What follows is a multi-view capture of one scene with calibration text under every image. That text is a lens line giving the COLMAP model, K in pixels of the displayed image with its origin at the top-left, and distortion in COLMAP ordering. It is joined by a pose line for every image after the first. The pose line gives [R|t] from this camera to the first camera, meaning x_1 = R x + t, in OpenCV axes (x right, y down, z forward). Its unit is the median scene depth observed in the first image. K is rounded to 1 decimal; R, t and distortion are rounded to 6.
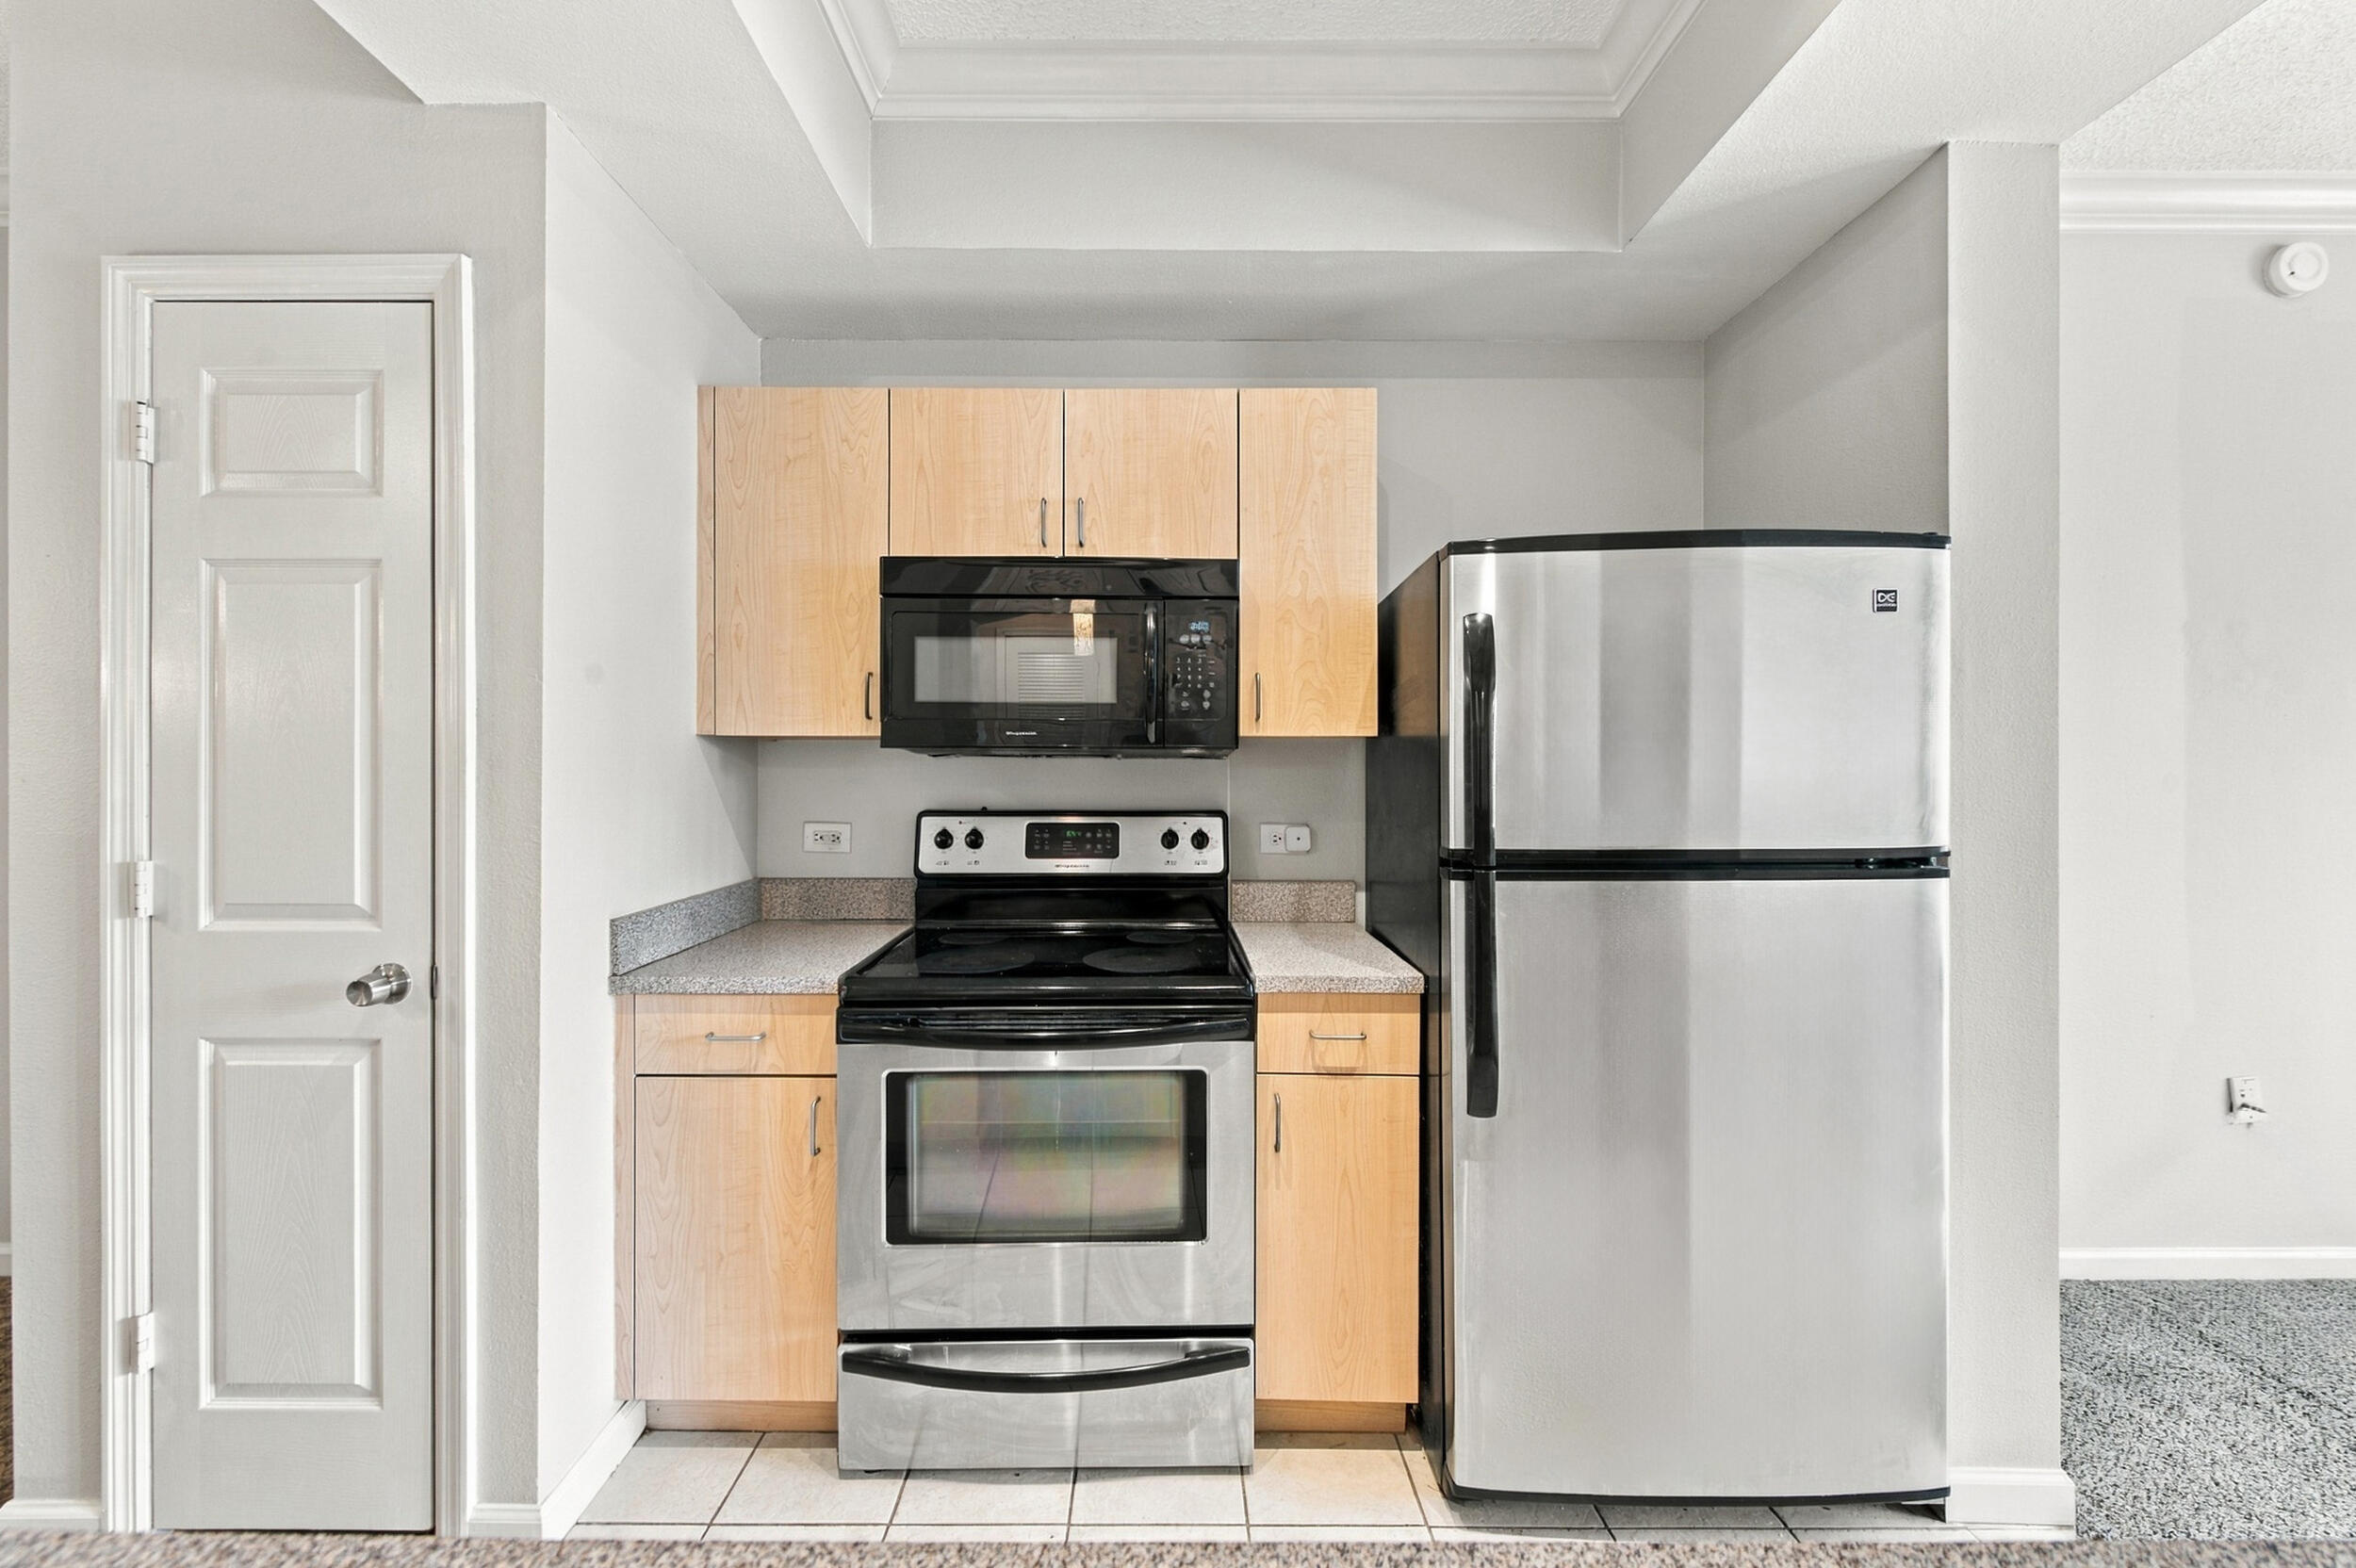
lens RADIAL K [[931.8, 0, 1178.8], [0, 931.8, 770.8], [0, 0, 1]] dist [-0.000781, -0.000365]
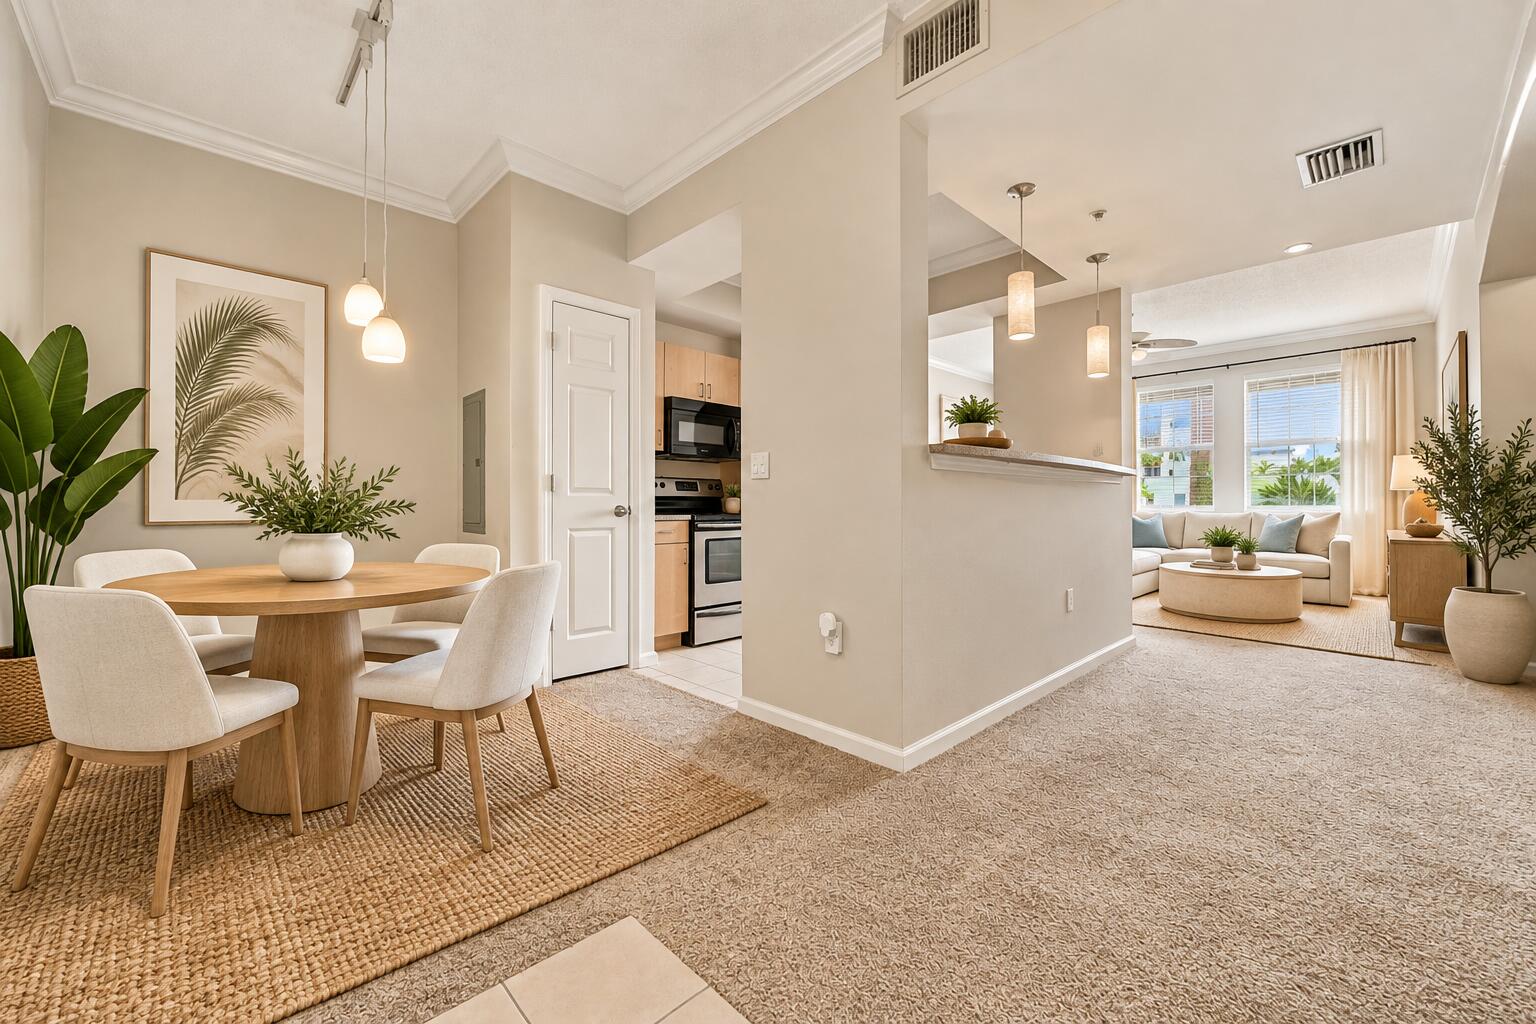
lens RADIAL K [[616.5, 0, 758.6], [0, 616.5, 505.9], [0, 0, 1]] dist [-0.001178, -0.000241]
pose [[0.726995, -0.005438, 0.686622, -2.058226], [0.005897, 0.999981, 0.001676, 0.205728], [-0.686618, 0.002830, 0.727013, -1.065475]]
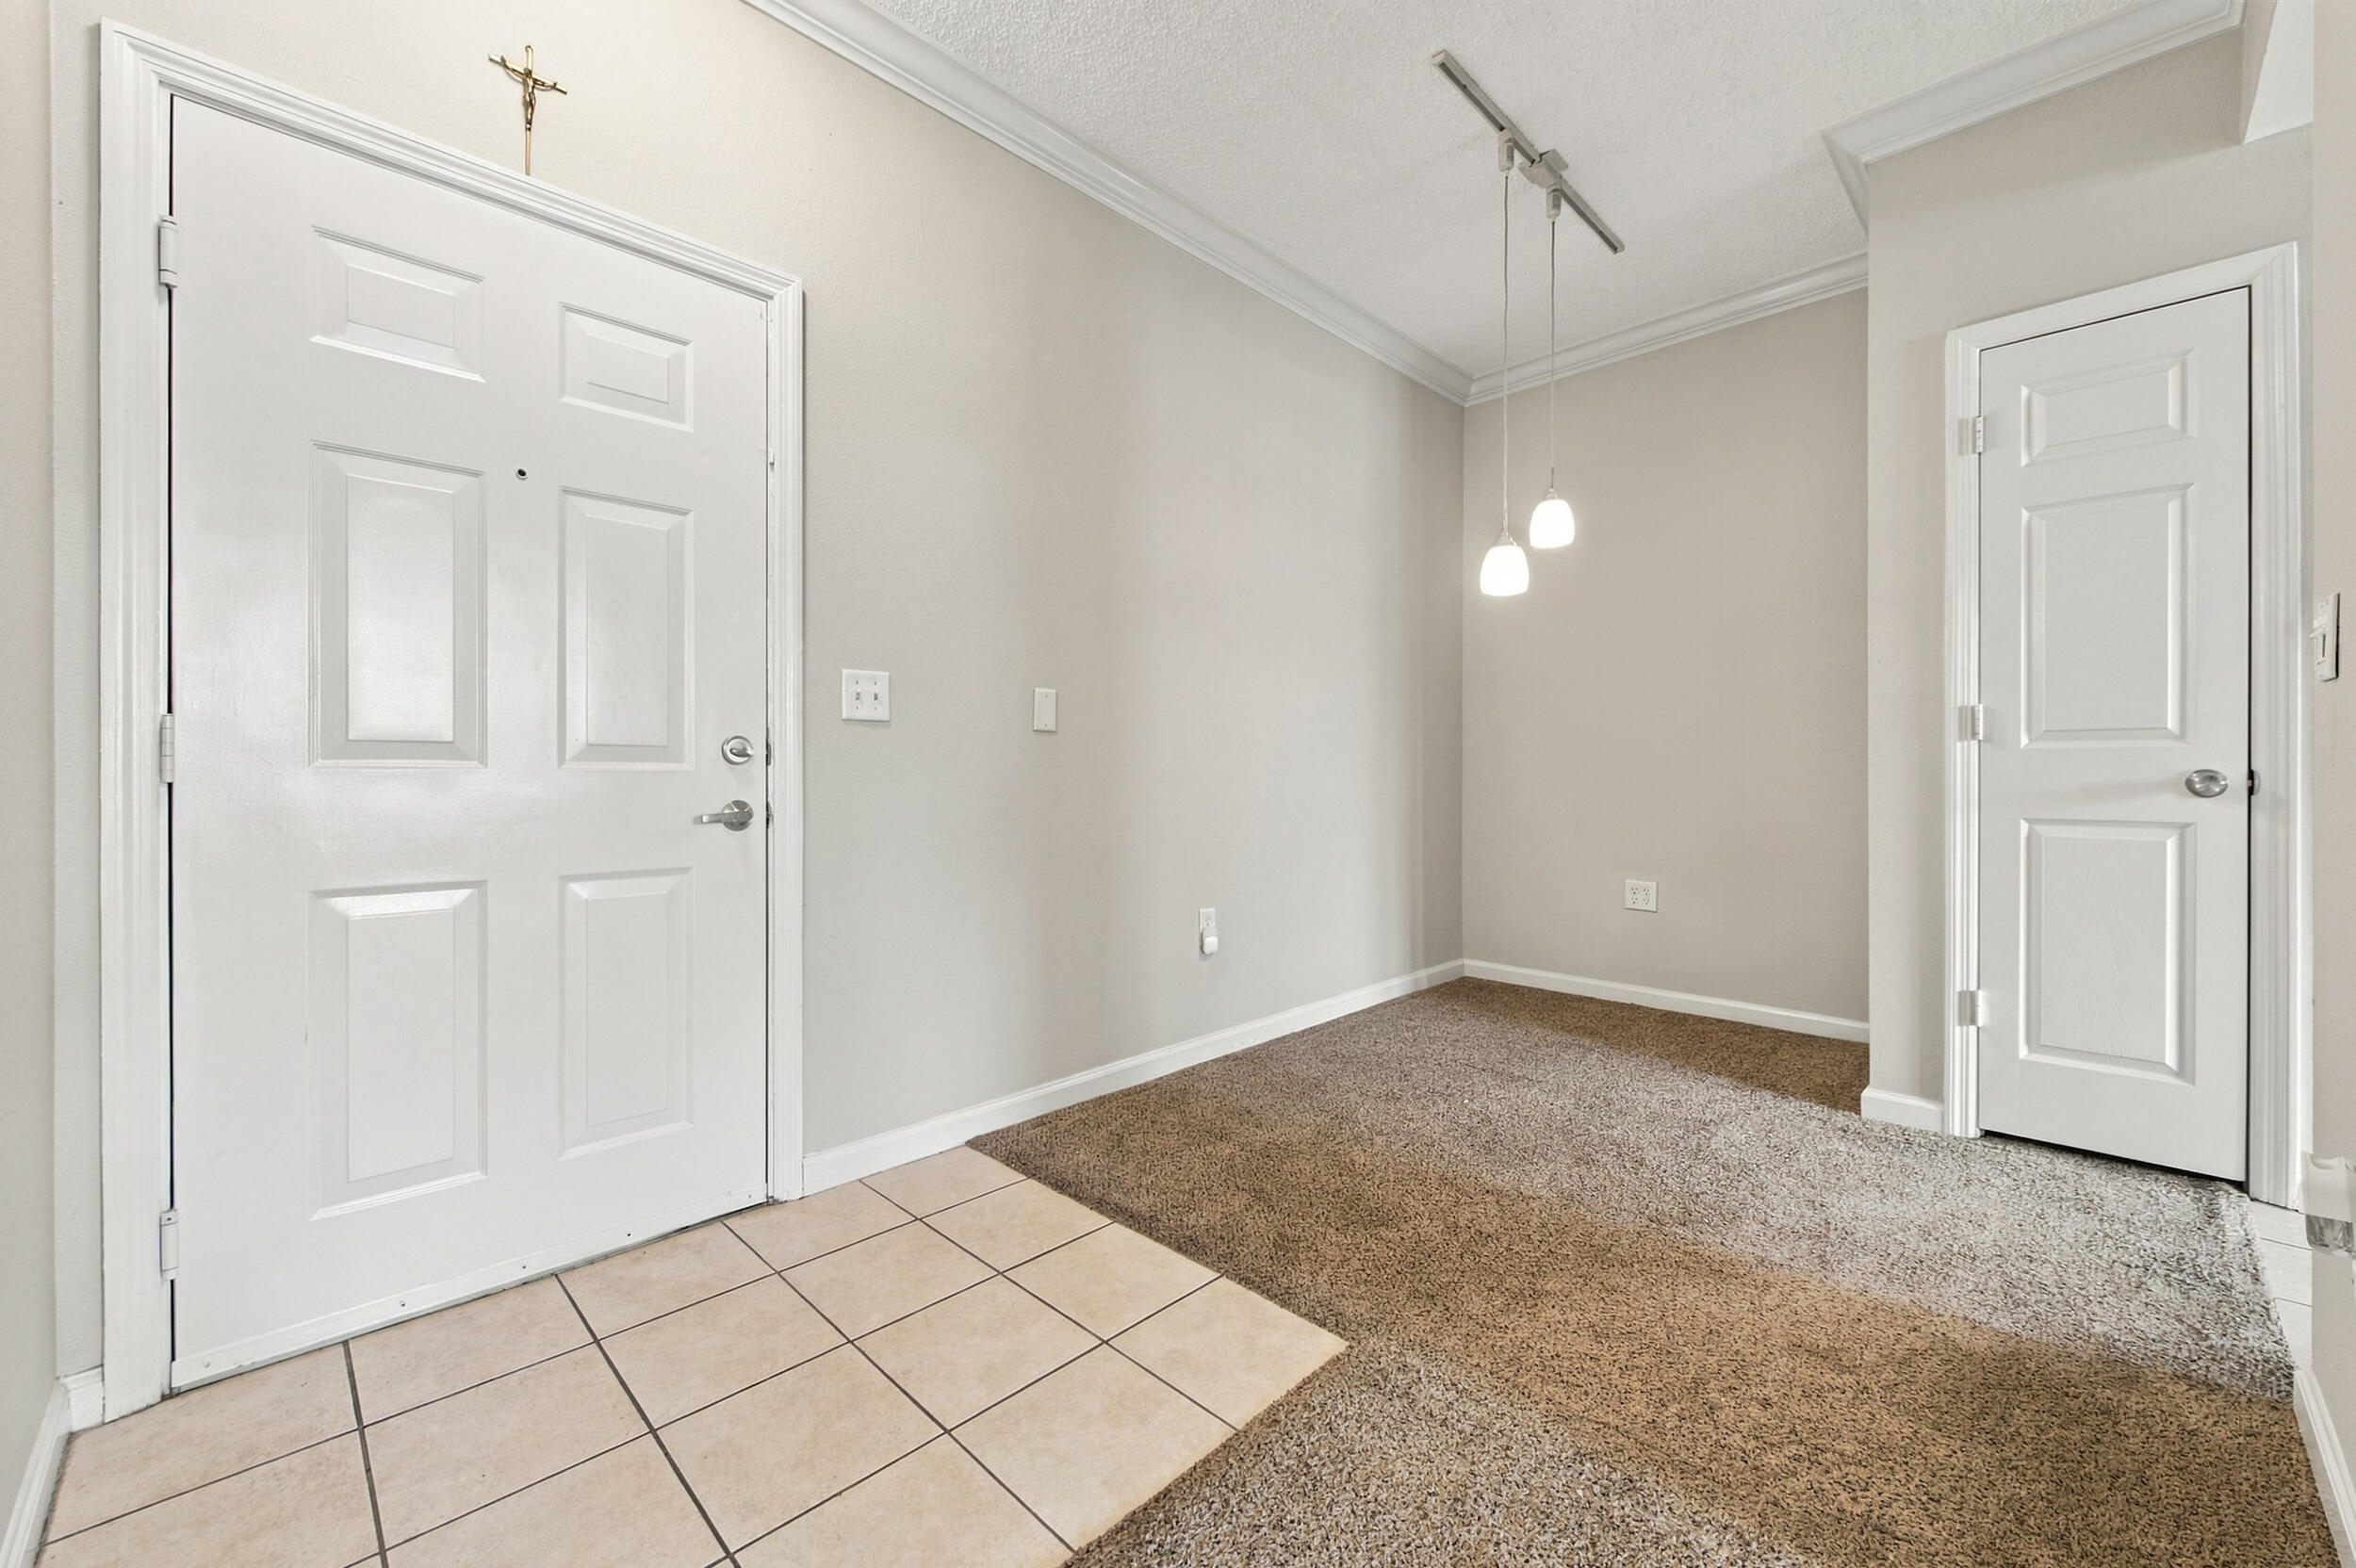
lens RADIAL K [[945.5, 0, 1163.5], [0, 945.5, 774.6], [0, 0, 1]] dist [-0.001178, -0.000241]
pose [[0.701664, 0.000227, -0.712508, -0.930250], [0.000932, 0.999999, 0.001236, 0.211709], [0.712507, -0.001532, 0.701663, -1.112336]]
